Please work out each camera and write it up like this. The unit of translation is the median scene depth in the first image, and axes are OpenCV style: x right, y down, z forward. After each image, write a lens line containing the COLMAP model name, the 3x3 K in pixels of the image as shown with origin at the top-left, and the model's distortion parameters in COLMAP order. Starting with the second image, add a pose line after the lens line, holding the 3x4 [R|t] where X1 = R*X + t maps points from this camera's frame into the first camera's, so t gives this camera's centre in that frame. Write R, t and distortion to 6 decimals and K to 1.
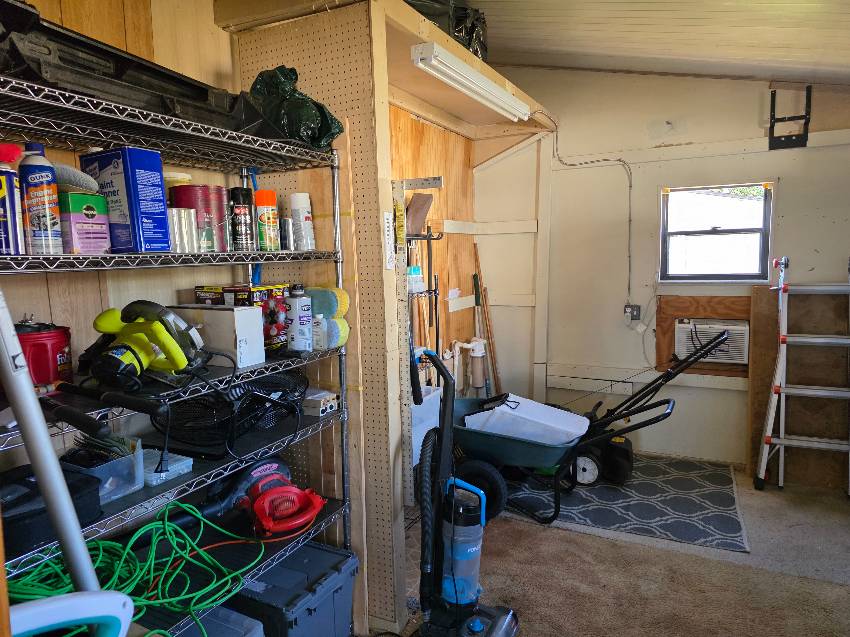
lens RADIAL K [[564.2, 0, 426.2], [0, 564.2, 314.0], [0, 0, 1]] dist [0.051951, -0.054898]
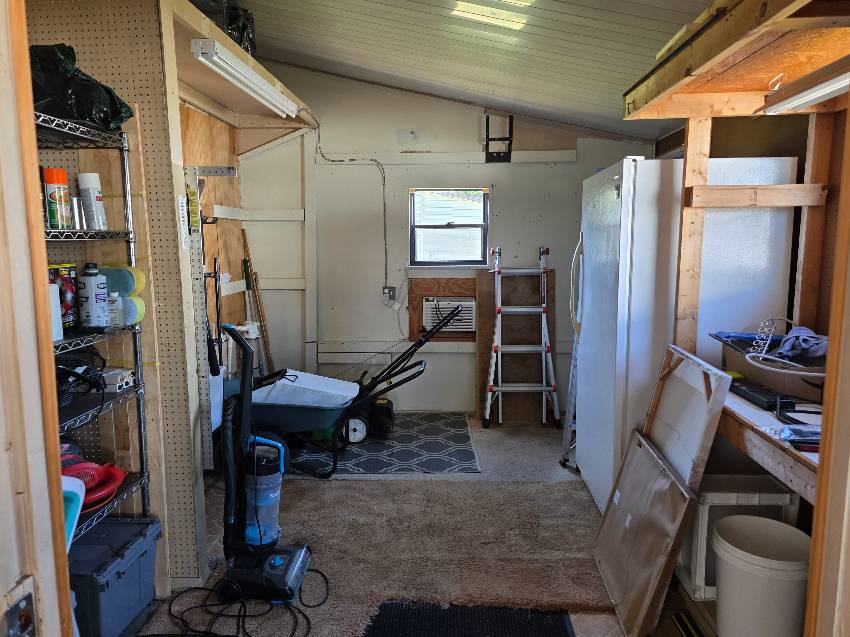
lens RADIAL K [[564.2, 0, 426.2], [0, 564.2, 314.0], [0, 0, 1]] dist [0.051951, -0.054898]
pose [[0.908852, -0.035864, 0.415574, -0.059286], [0.028751, 0.999314, 0.023362, 0.017705], [-0.416127, -0.009285, 0.909259, -0.100288]]
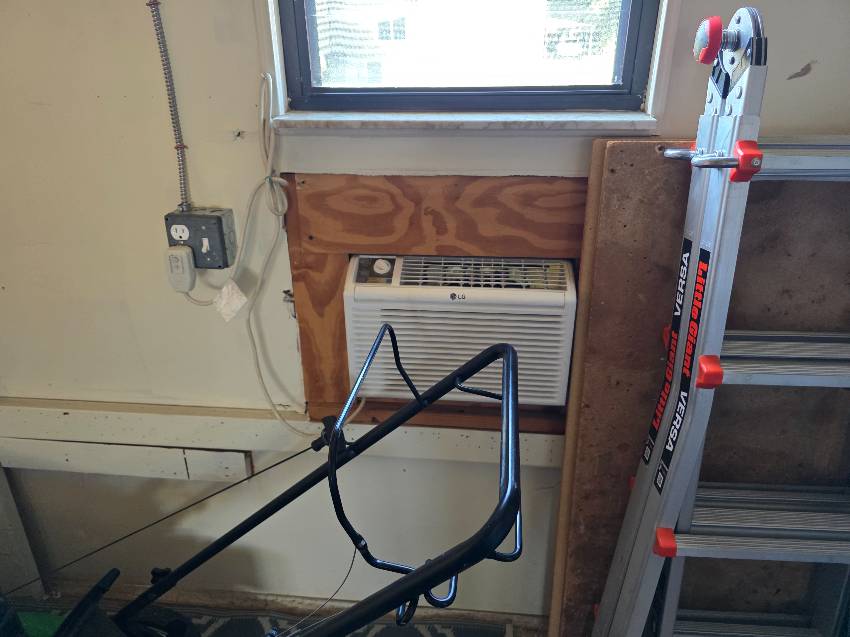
lens RADIAL K [[562.3, 0, 435.8], [0, 562.3, 320.2], [0, 0, 1]] dist [0.053533, -0.053442]
pose [[0.931539, -0.138424, 0.336265, 0.431363], [0.020403, 0.943154, 0.331729, -0.062459], [-0.363069, -0.302157, 0.881409, 0.825263]]
